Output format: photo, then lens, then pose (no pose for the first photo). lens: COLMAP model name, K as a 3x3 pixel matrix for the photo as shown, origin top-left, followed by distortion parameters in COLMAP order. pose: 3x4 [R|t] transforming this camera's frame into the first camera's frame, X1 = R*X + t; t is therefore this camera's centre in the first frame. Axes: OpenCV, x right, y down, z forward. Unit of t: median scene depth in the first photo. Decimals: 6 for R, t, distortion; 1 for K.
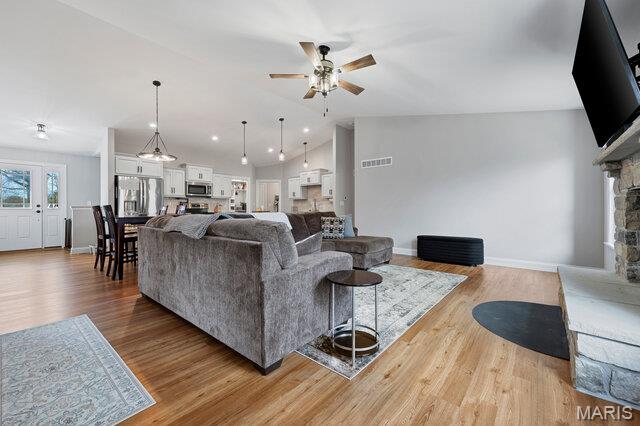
lens RADIAL K [[257.3, 0, 323.0], [0, 257.3, 208.1], [0, 0, 1]] dist [0.007077, -0.000811]
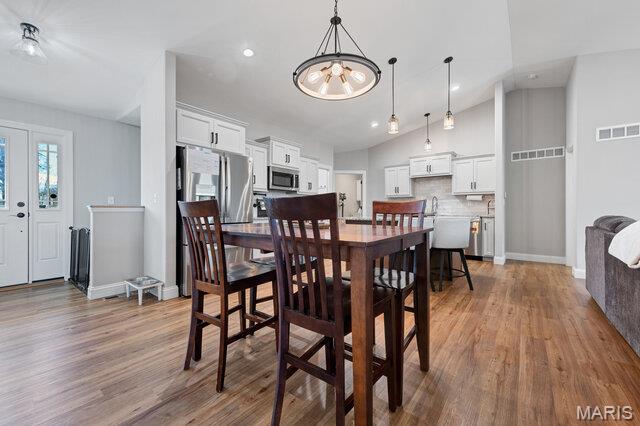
lens RADIAL K [[257.3, 0, 323.8], [0, 257.3, 209.7], [0, 0, 1]] dist [0.007077, -0.000811]
pose [[0.999174, 0.000849, 0.040636, -0.411375], [-0.000771, 0.999998, -0.001934, 0.002047], [-0.040637, 0.001901, 0.999172, 0.364982]]
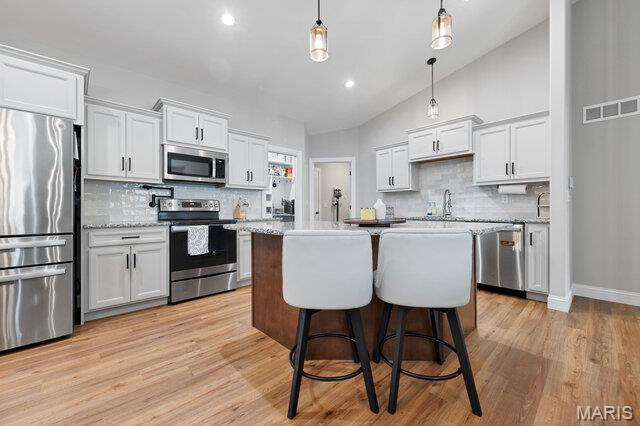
lens RADIAL K [[257.3, 0, 319.9], [0, 257.3, 209.8], [0, 0, 1]] dist [0.007077, -0.000811]
pose [[0.993218, -0.002747, -0.116233, -0.229694], [0.002548, 0.999995, -0.001858, 0.000945], [0.116238, 0.001549, 0.993220, 0.603328]]
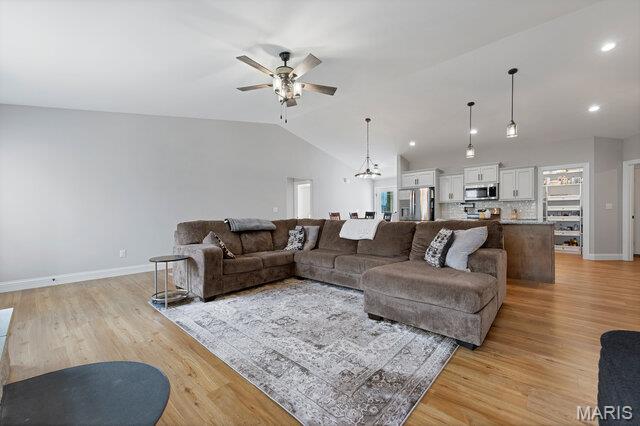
lens RADIAL K [[257.3, 0, 323.4], [0, 257.3, 215.7], [0, 0, 1]] dist [0.007077, -0.000811]
pose [[-0.022614, 0.007239, -0.999718, 0.416149], [0.004798, 0.999963, 0.007132, -0.001349], [0.999733, -0.004636, -0.022647, 0.484811]]
